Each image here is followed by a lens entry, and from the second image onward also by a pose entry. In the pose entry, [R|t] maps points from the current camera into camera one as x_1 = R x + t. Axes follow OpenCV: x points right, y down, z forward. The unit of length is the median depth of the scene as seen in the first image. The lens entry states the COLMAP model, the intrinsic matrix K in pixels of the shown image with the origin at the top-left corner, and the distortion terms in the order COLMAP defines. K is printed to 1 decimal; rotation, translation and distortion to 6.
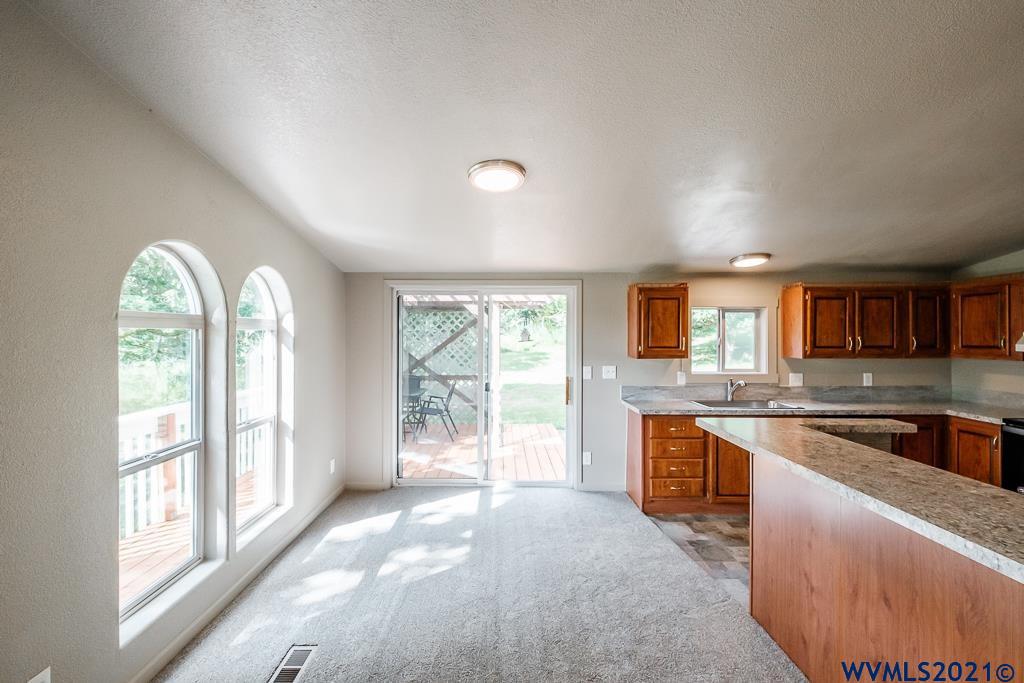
lens RADIAL K [[479.4, 0, 508.9], [0, 479.4, 331.2], [0, 0, 1]] dist [0.000051, -0.000051]
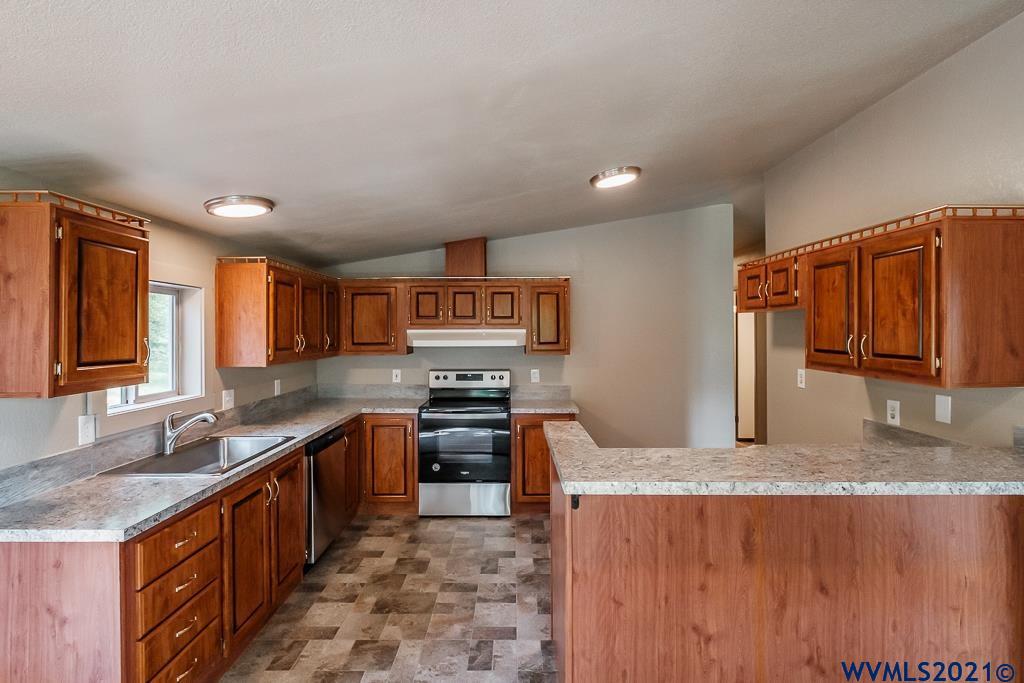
lens RADIAL K [[506.0, 0, 508.2], [0, 506.0, 330.8], [0, 0, 1]] dist [-0.004033, -0.000868]
pose [[0.011428, 0.002873, 0.999931, -0.114670], [-0.002155, 0.999994, -0.002848, 0.006406], [-0.999932, -0.002123, 0.011434, 0.644110]]
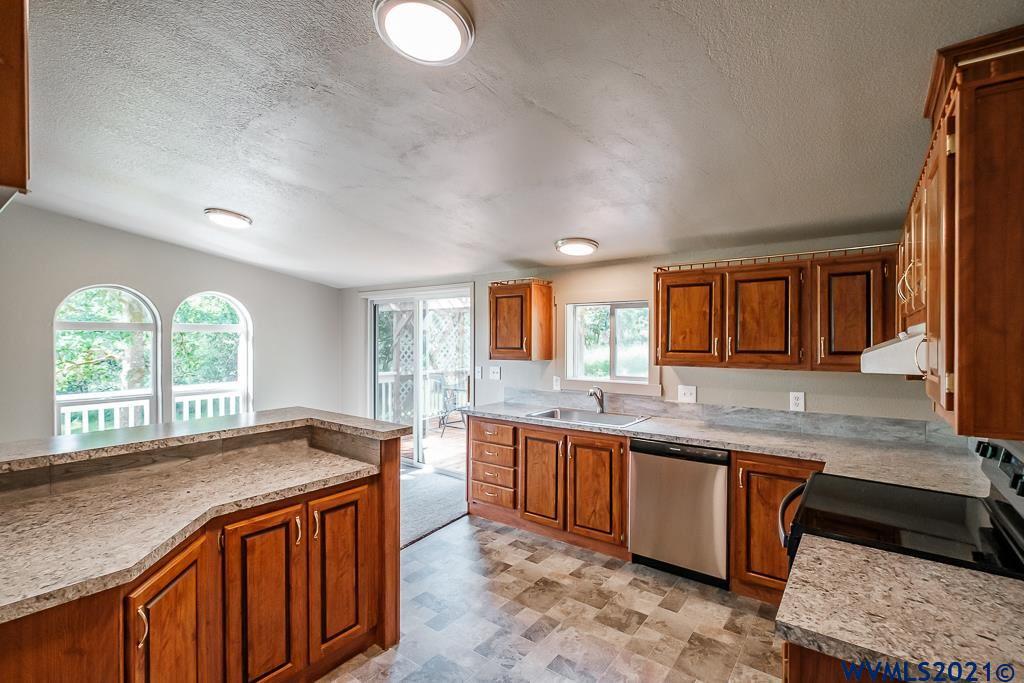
lens RADIAL K [[479.5, 0, 512.0], [0, 479.5, 341.5], [0, 0, 1]] dist [0.000172, 0.000062]
pose [[0.796450, 0.005575, -0.604679, 0.900719], [0.002380, 0.999921, 0.012354, 0.008244], [0.604700, -0.011279, 0.796373, 0.245391]]
